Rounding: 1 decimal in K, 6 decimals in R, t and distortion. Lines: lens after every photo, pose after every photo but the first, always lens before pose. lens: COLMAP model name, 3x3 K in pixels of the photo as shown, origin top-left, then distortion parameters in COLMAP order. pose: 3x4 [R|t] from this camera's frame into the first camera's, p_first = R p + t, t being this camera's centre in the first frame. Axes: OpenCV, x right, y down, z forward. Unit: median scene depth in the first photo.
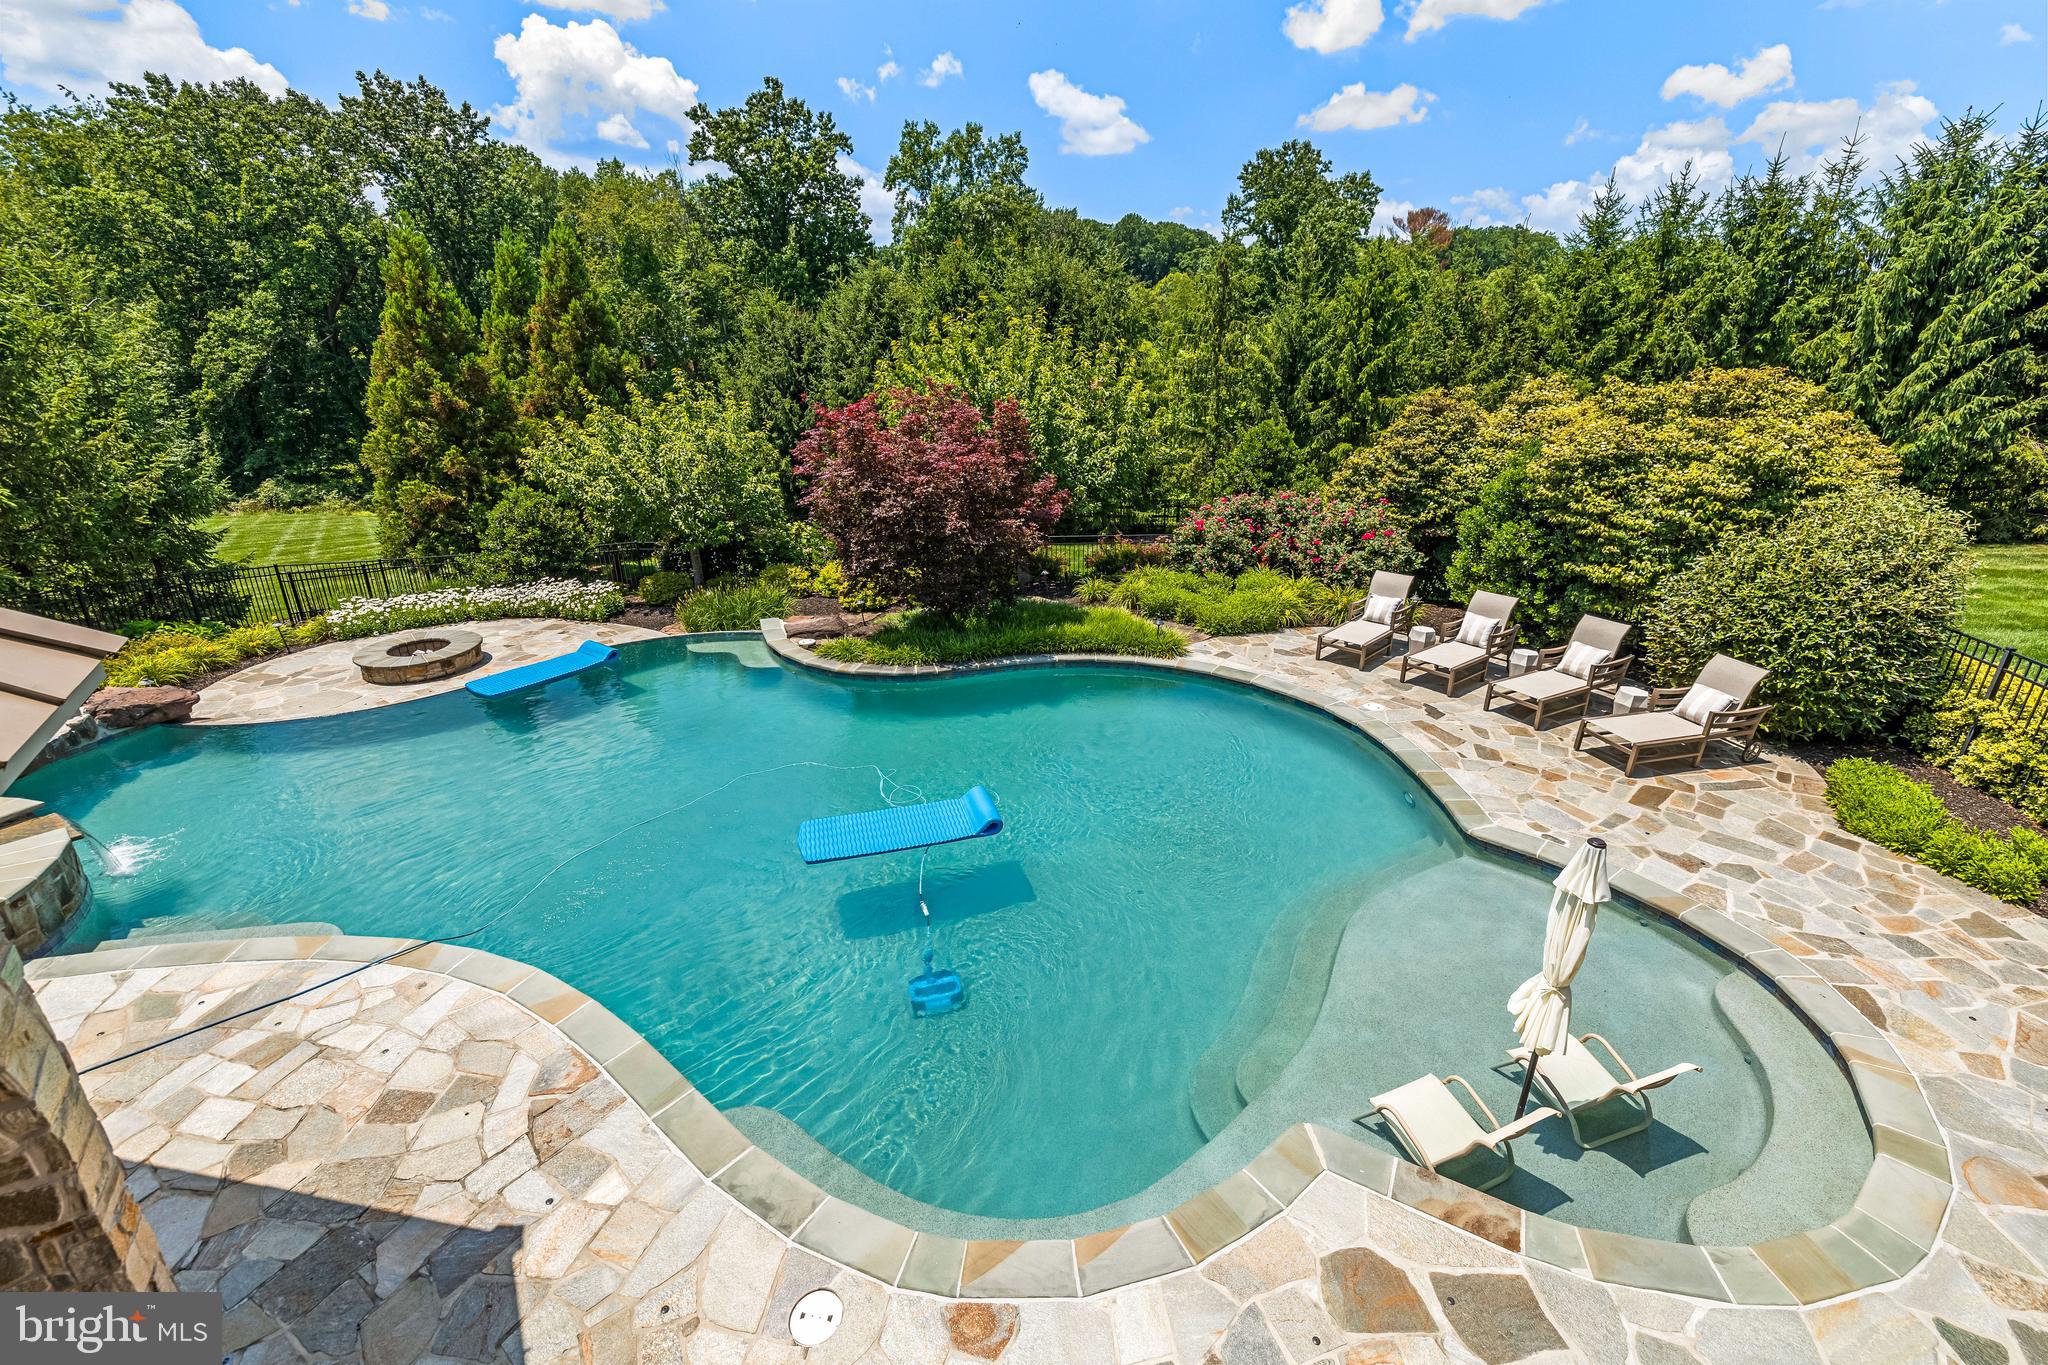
lens RADIAL K [[878.5, 0, 1015.5], [0, 878.5, 680.4], [0, 0, 1]] dist [0.001713, 0.000675]
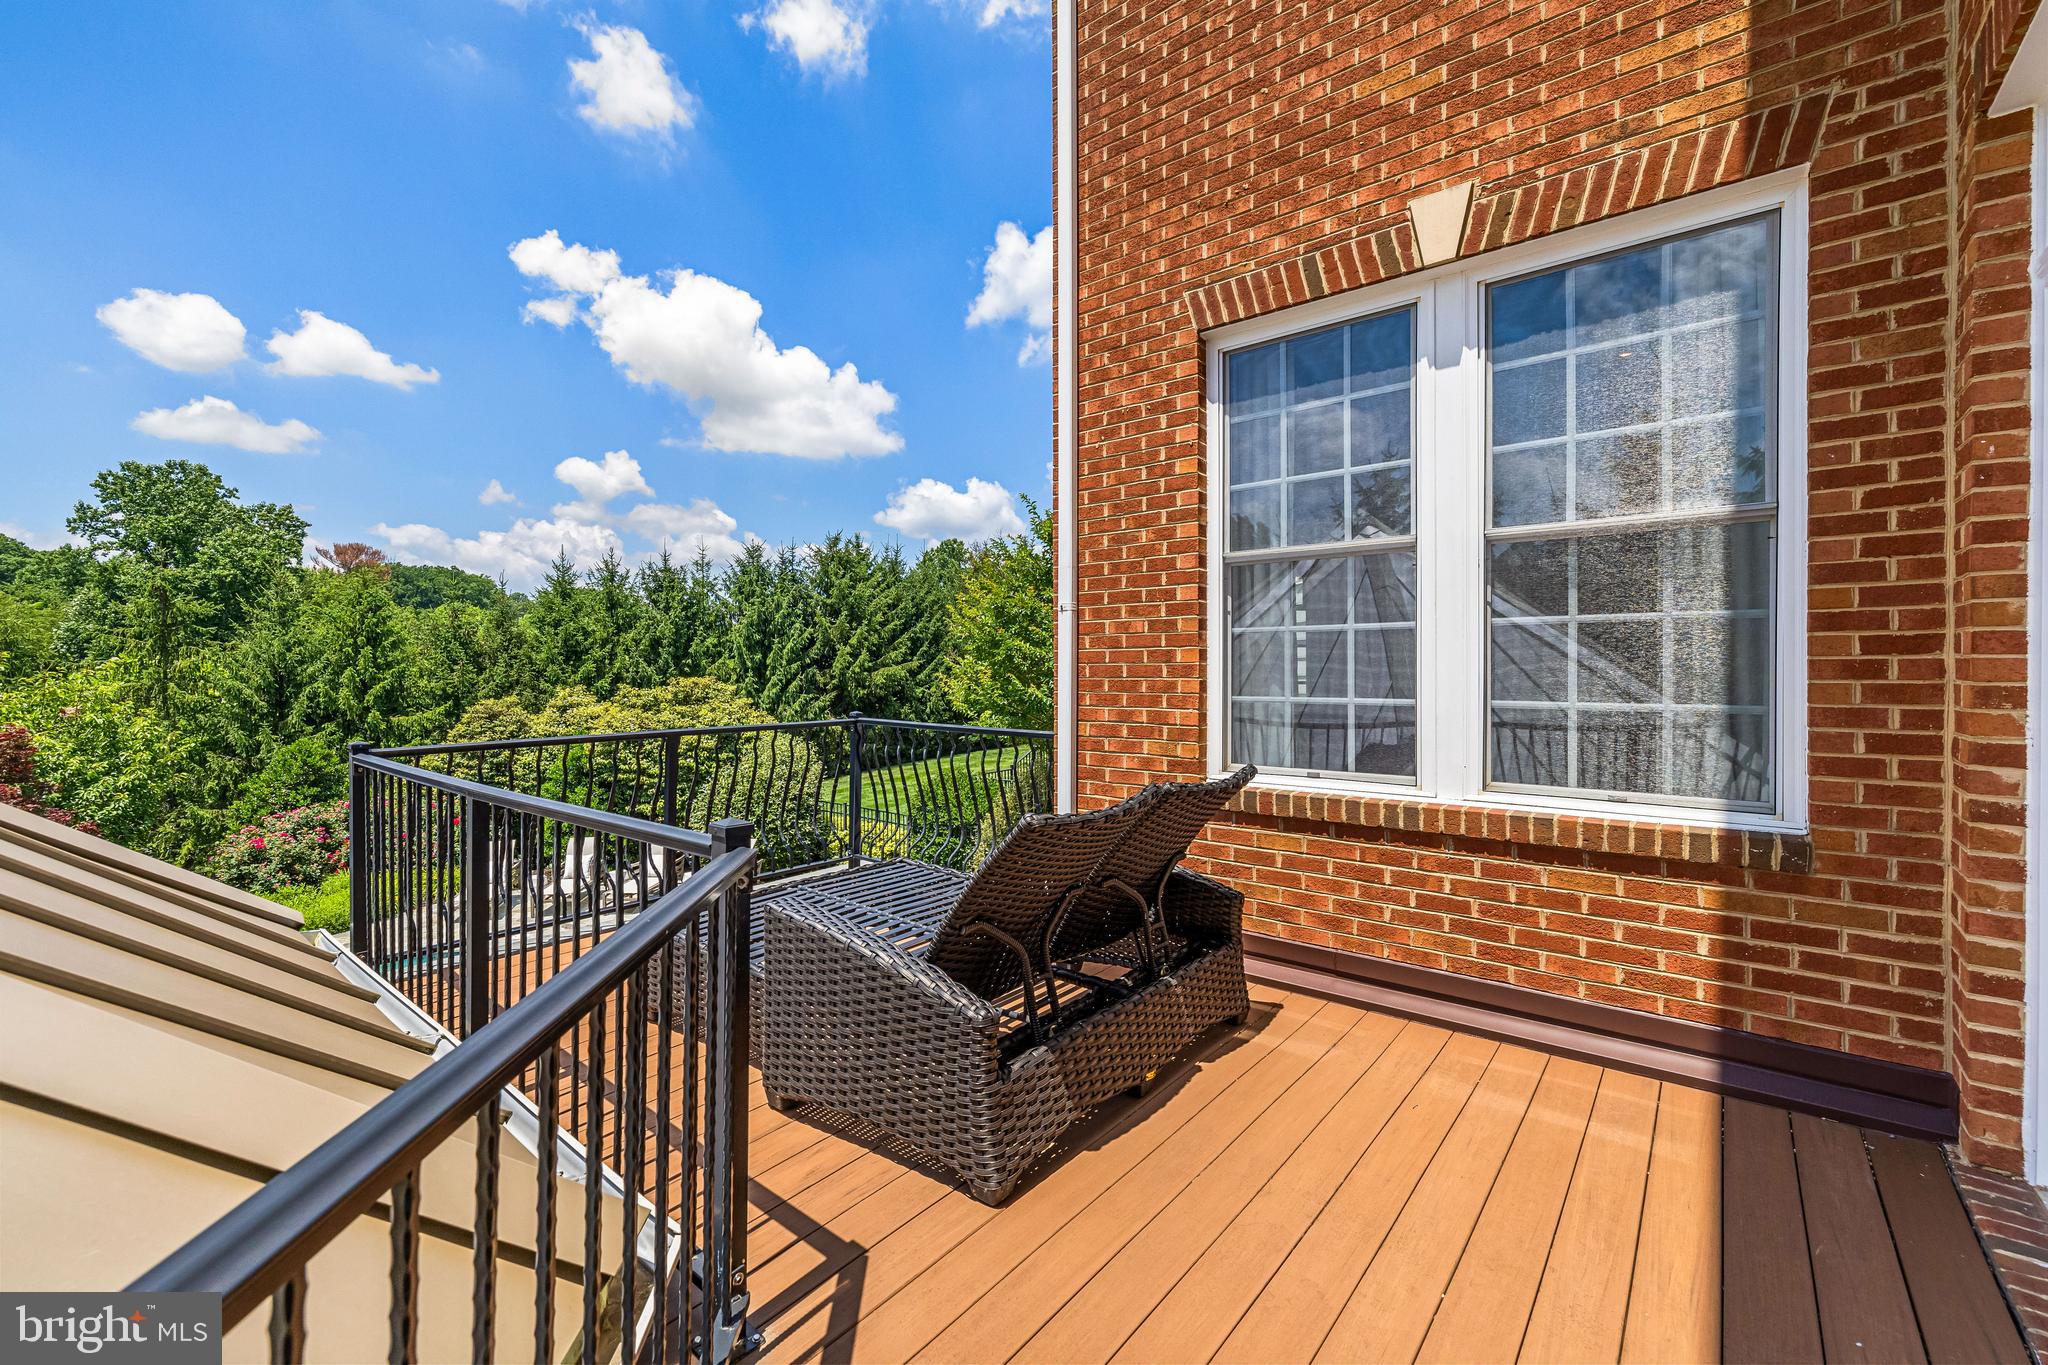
lens RADIAL K [[864.1, 0, 1025.5], [0, 864.1, 677.4], [0, 0, 1]] dist [-0.000646, 0.001524]
pose [[0.493250, -0.017251, 0.869716, -0.122857], [0.320227, 0.933194, -0.163104, 0.048333], [-0.808801, 0.358958, 0.465822, -0.115929]]
